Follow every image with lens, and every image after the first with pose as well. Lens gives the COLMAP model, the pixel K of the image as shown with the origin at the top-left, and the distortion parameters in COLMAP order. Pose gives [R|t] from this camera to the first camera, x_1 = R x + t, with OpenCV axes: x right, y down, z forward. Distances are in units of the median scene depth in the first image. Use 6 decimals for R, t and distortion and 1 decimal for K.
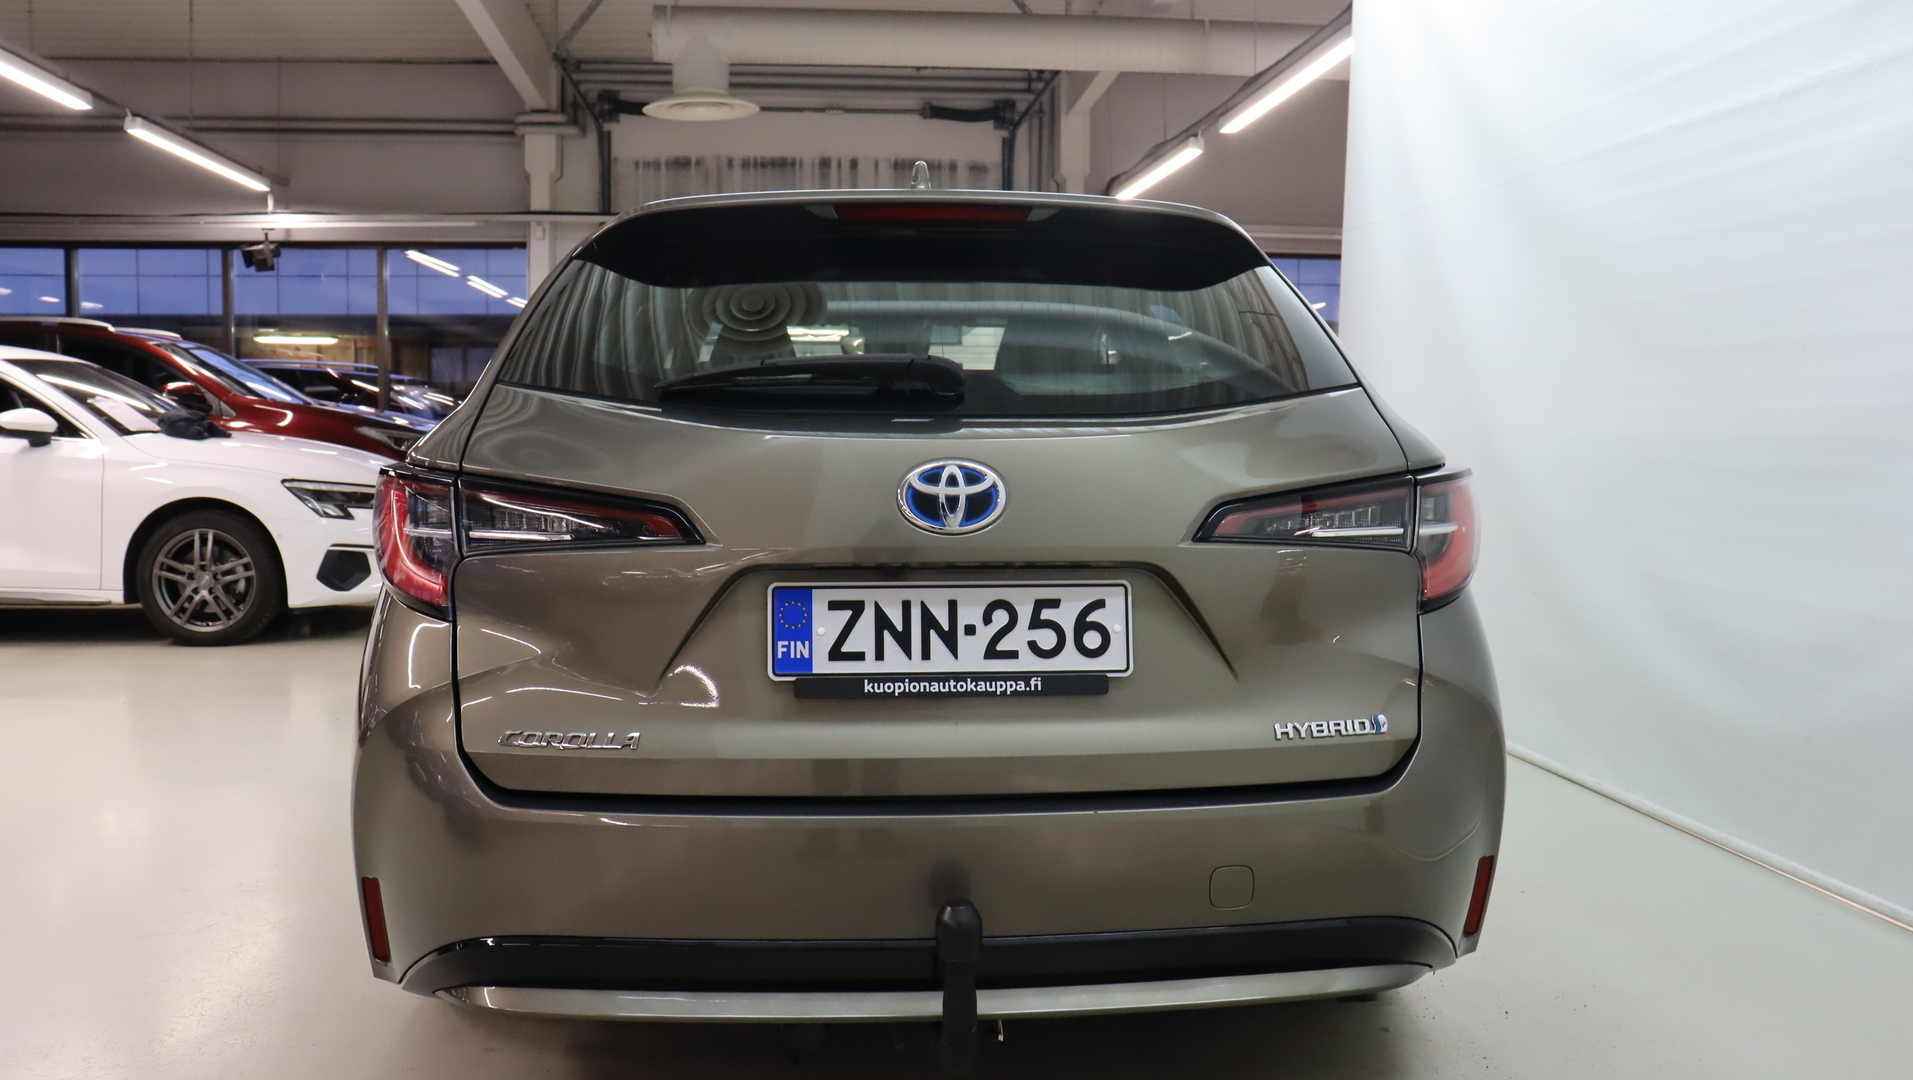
lens RADIAL K [[1584.3, 0, 968.3], [0, 1584.3, 529.0], [0, 0, 1]] dist [-0.156674, 0.151088]
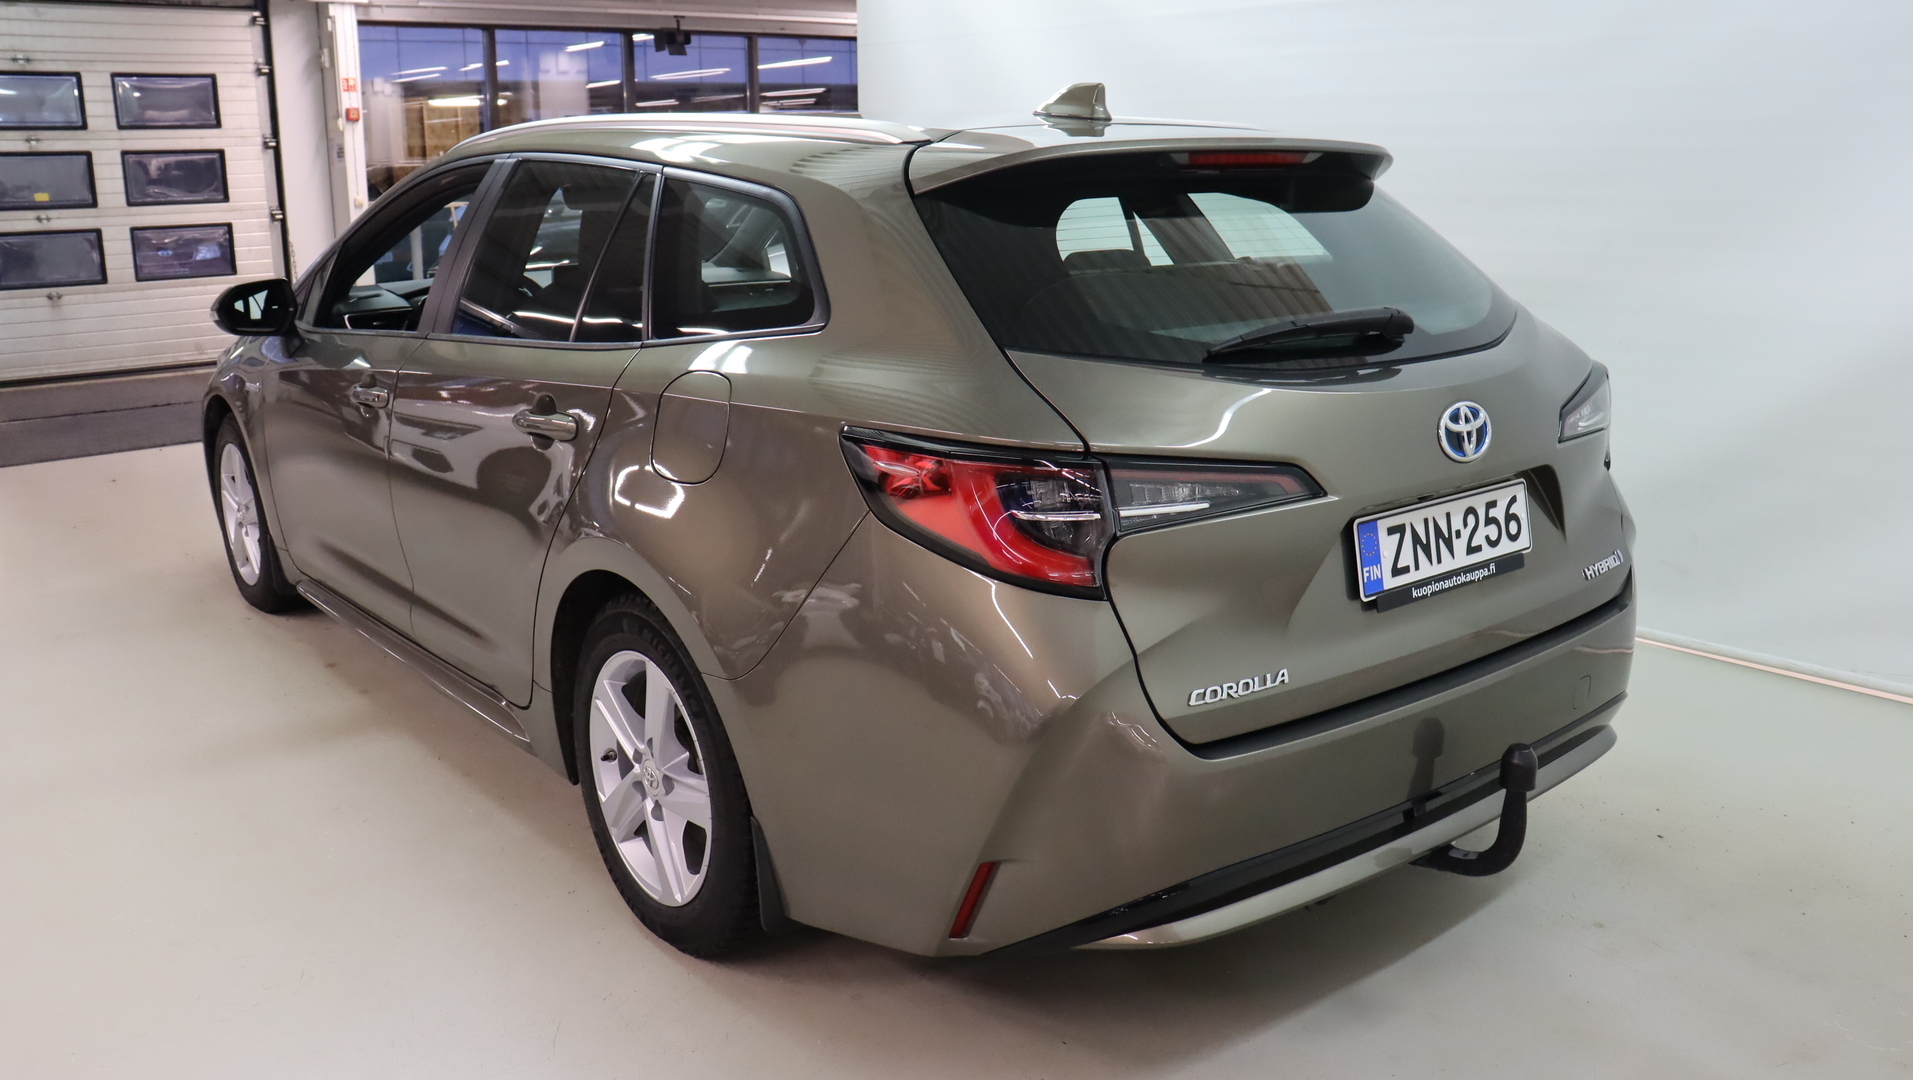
lens RADIAL K [[1584.3, 0, 968.3], [0, 1584.3, 529.0], [0, 0, 1]] dist [-0.156674, 0.151088]
pose [[0.824086, -0.144219, 0.547799, -0.990618], [0.053156, 0.982469, 0.178689, -0.180700], [-0.563966, -0.118136, 0.817304, 0.212036]]
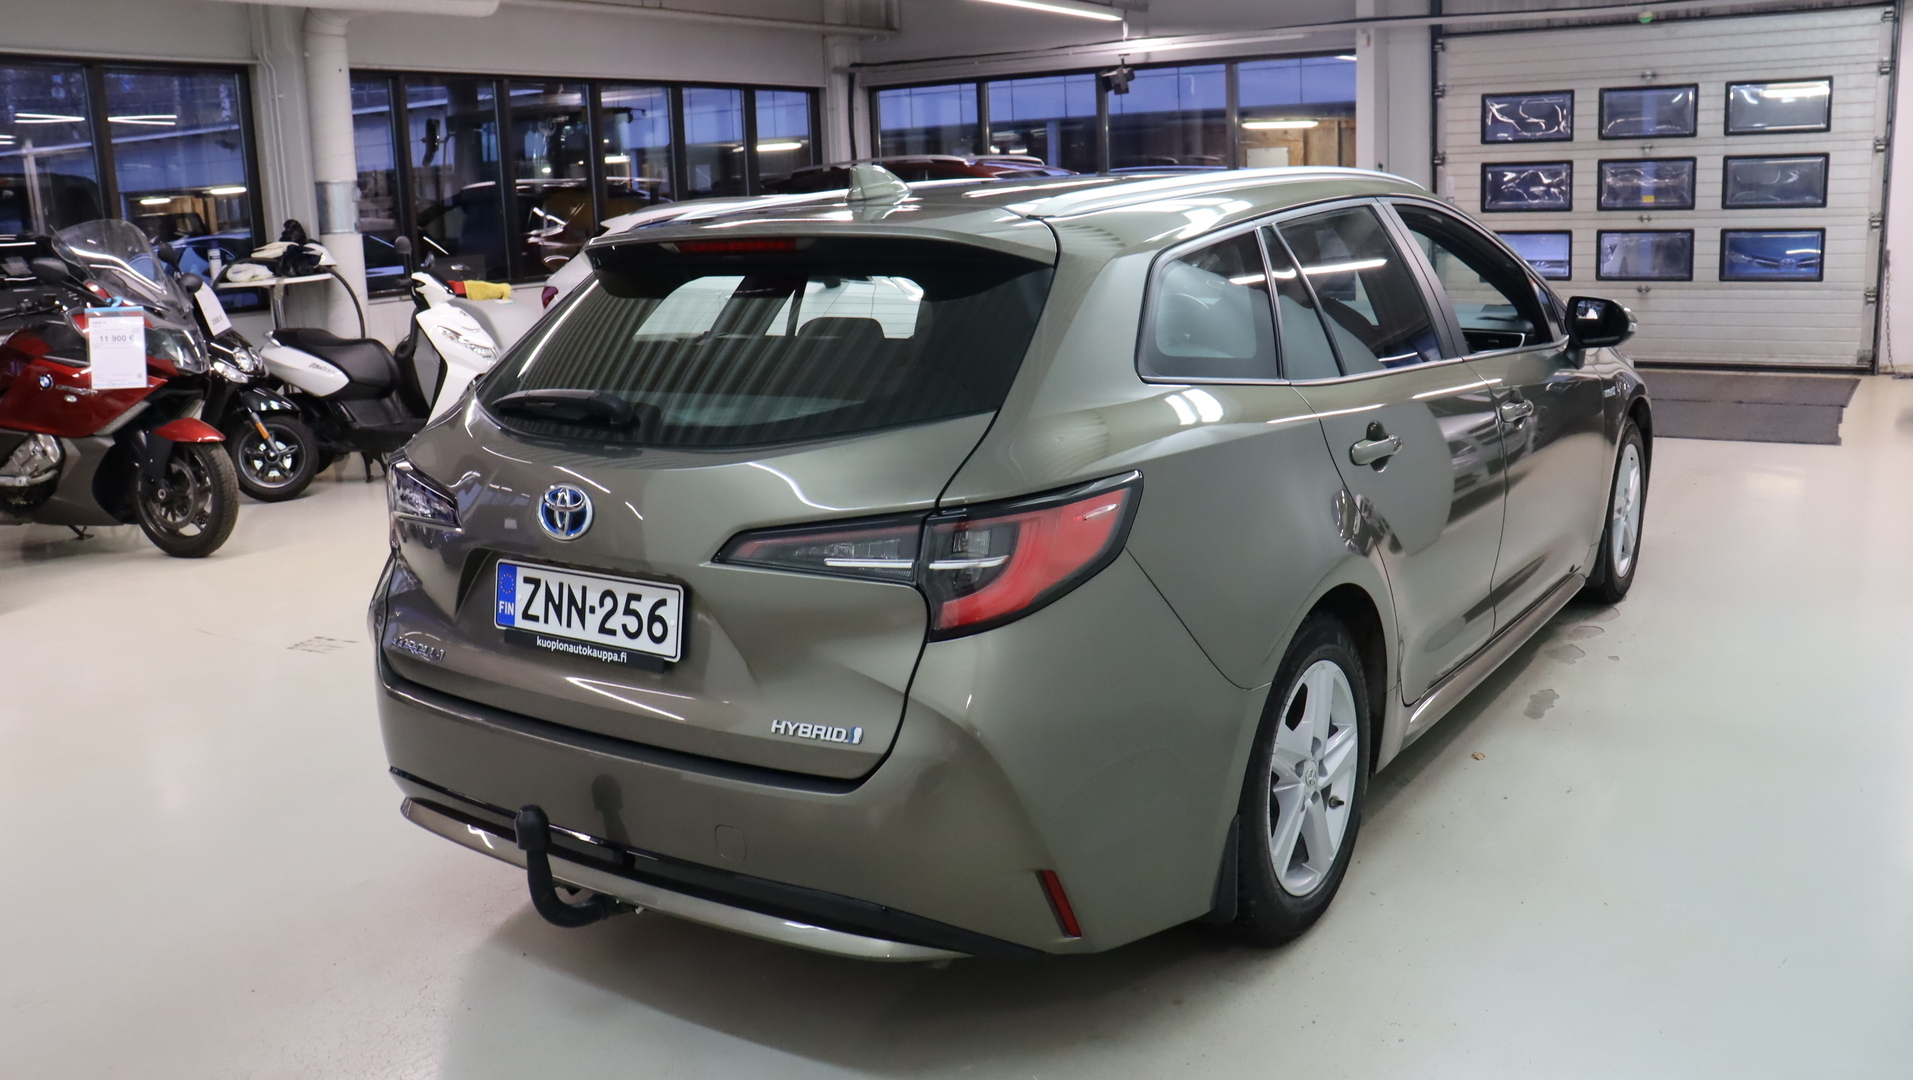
lens RADIAL K [[1584.3, 0, 968.3], [0, 1584.3, 529.0], [0, 0, 1]] dist [-0.156674, 0.151088]
pose [[0.782504, 0.098050, -0.614877, 1.051963], [-0.001004, 0.987721, 0.156227, -0.209425], [0.622645, -0.121631, 0.772994, 0.185930]]
